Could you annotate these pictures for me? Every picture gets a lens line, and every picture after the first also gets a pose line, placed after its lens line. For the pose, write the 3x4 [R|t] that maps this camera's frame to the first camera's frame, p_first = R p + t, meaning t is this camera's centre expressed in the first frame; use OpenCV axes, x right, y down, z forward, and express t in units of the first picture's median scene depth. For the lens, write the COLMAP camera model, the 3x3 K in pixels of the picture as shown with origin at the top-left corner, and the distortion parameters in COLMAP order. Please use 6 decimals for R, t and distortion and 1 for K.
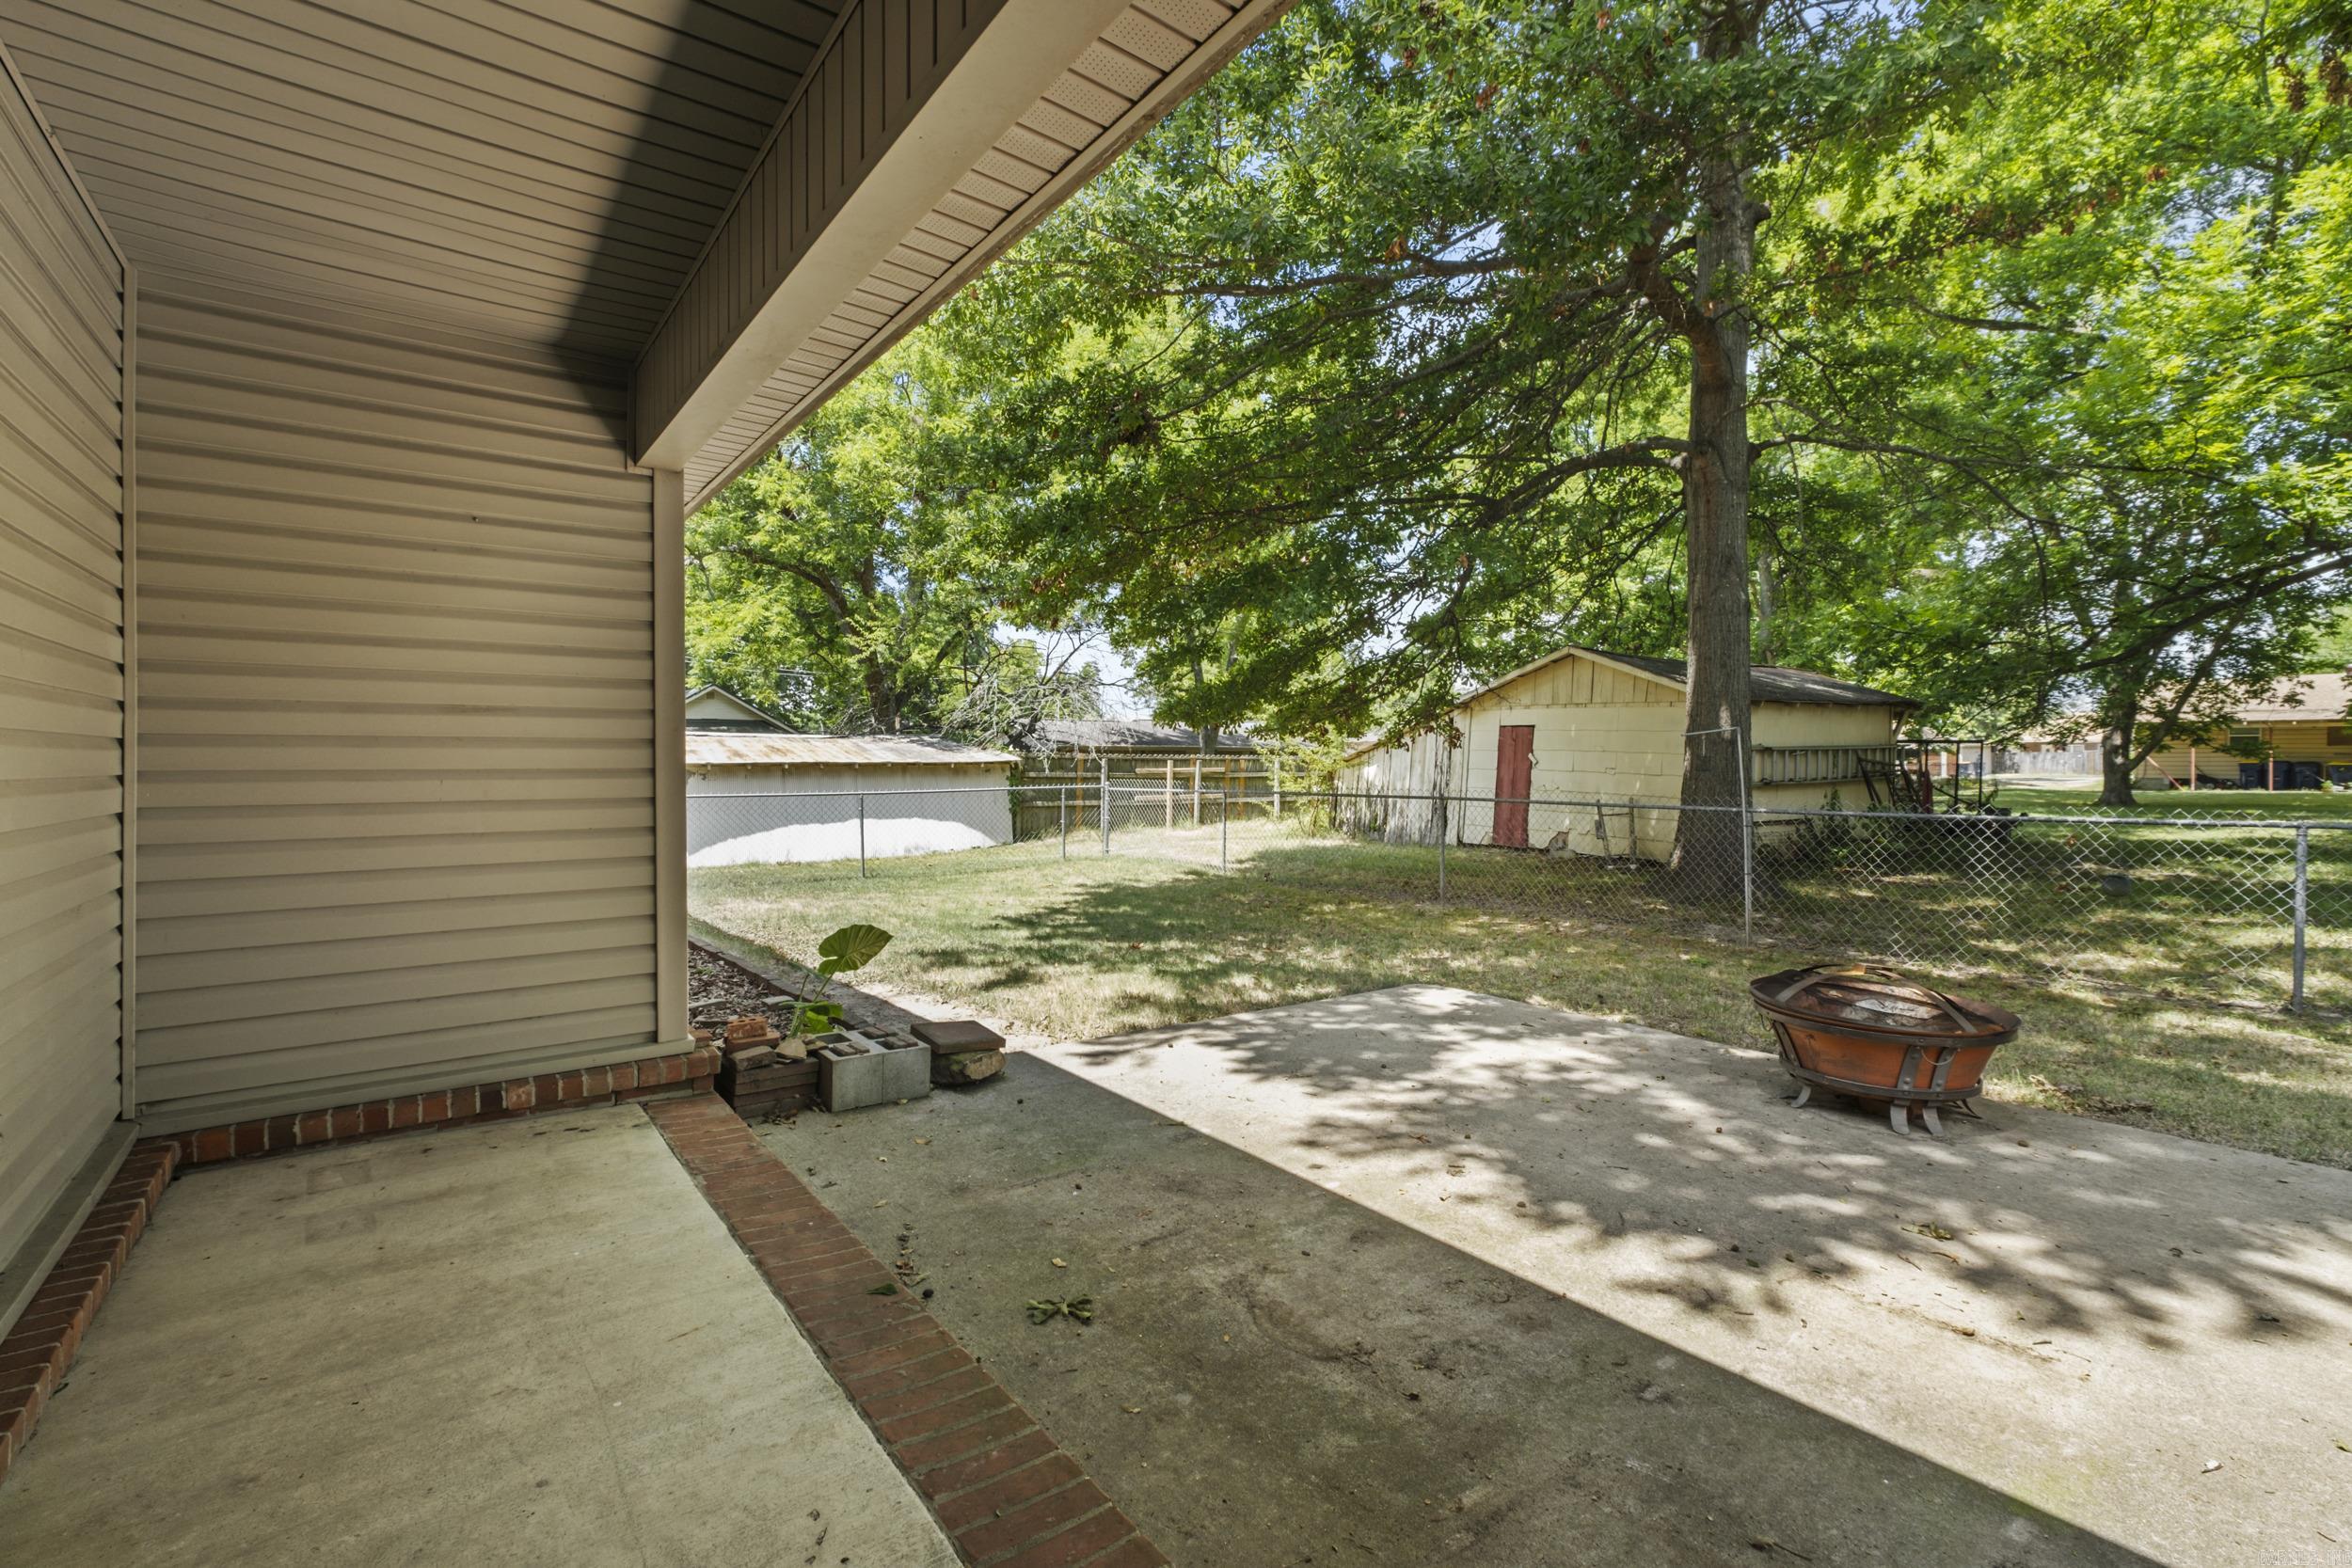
lens RADIAL K [[1013.0, 0, 1166.1], [0, 1013.0, 772.8], [0, 0, 1]] dist [0.007017, -0.001705]
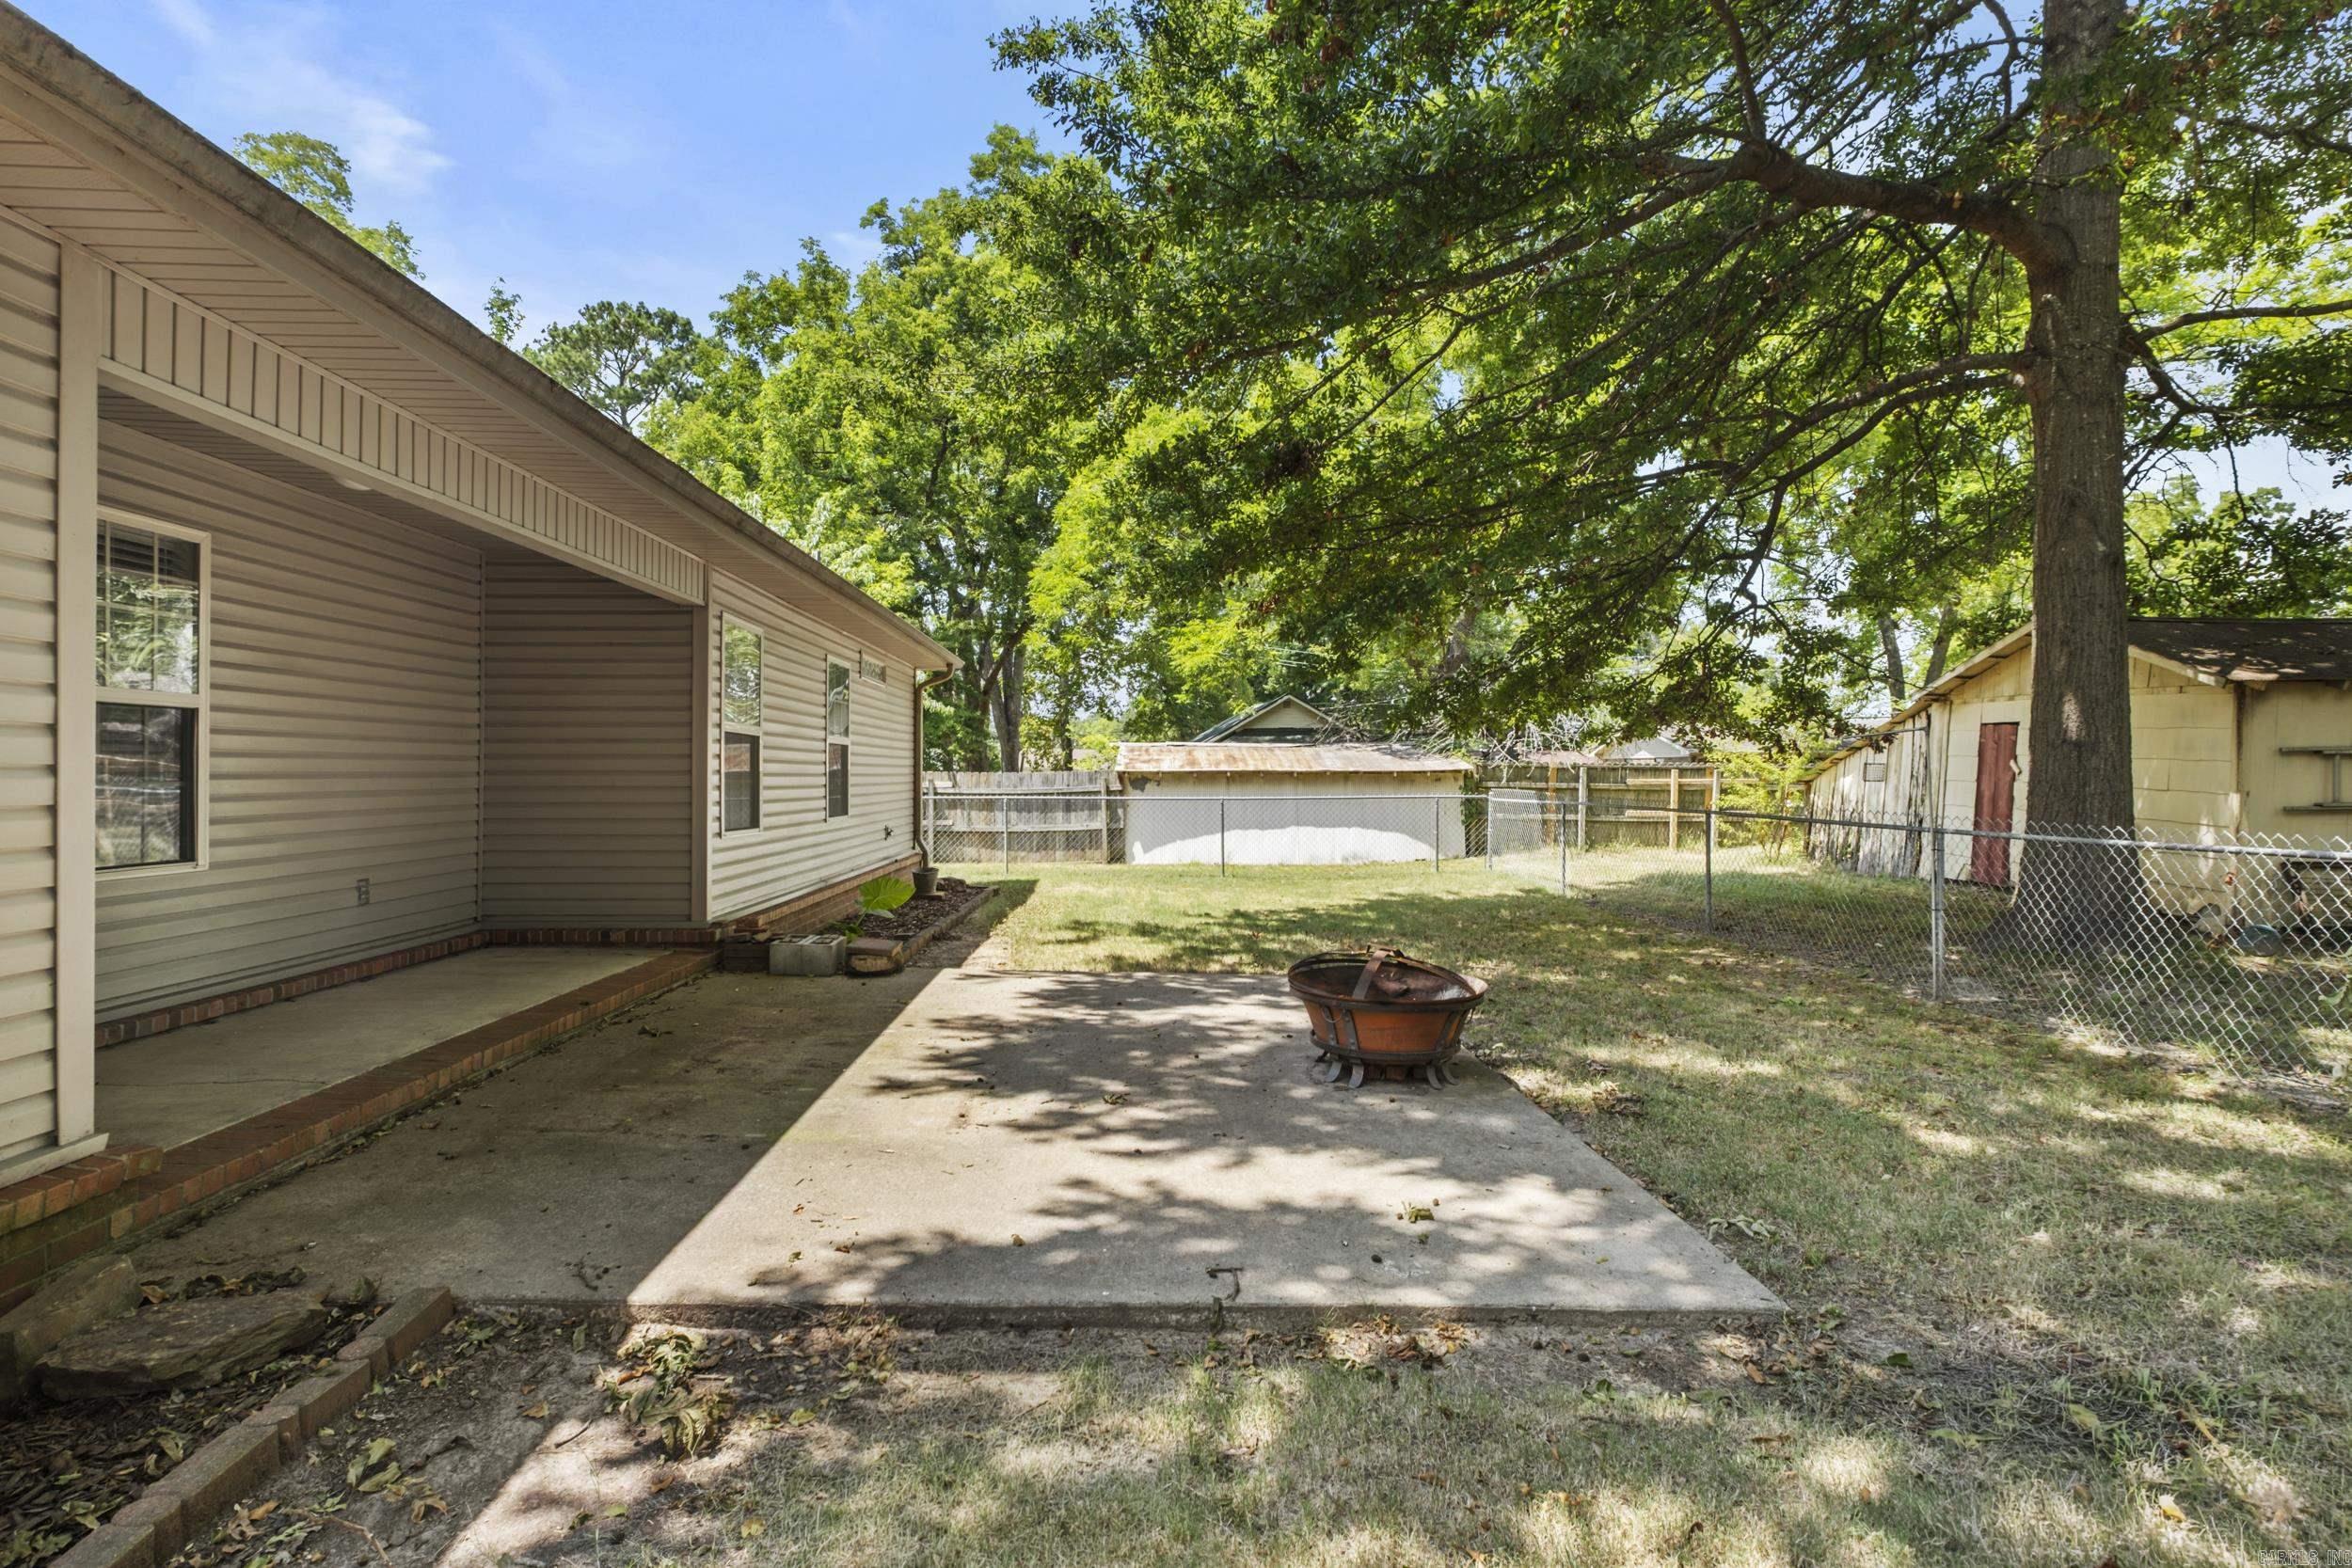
lens RADIAL K [[1129.0, 0, 1174.8], [0, 1129.0, 779.3], [0, 0, 1]] dist [-0.000707, -0.000137]
pose [[0.838247, 0.011232, -0.545175, 0.462908], [-0.012792, 0.999918, 0.000933, -0.000804], [0.545140, 0.006191, 0.838322, -0.078197]]
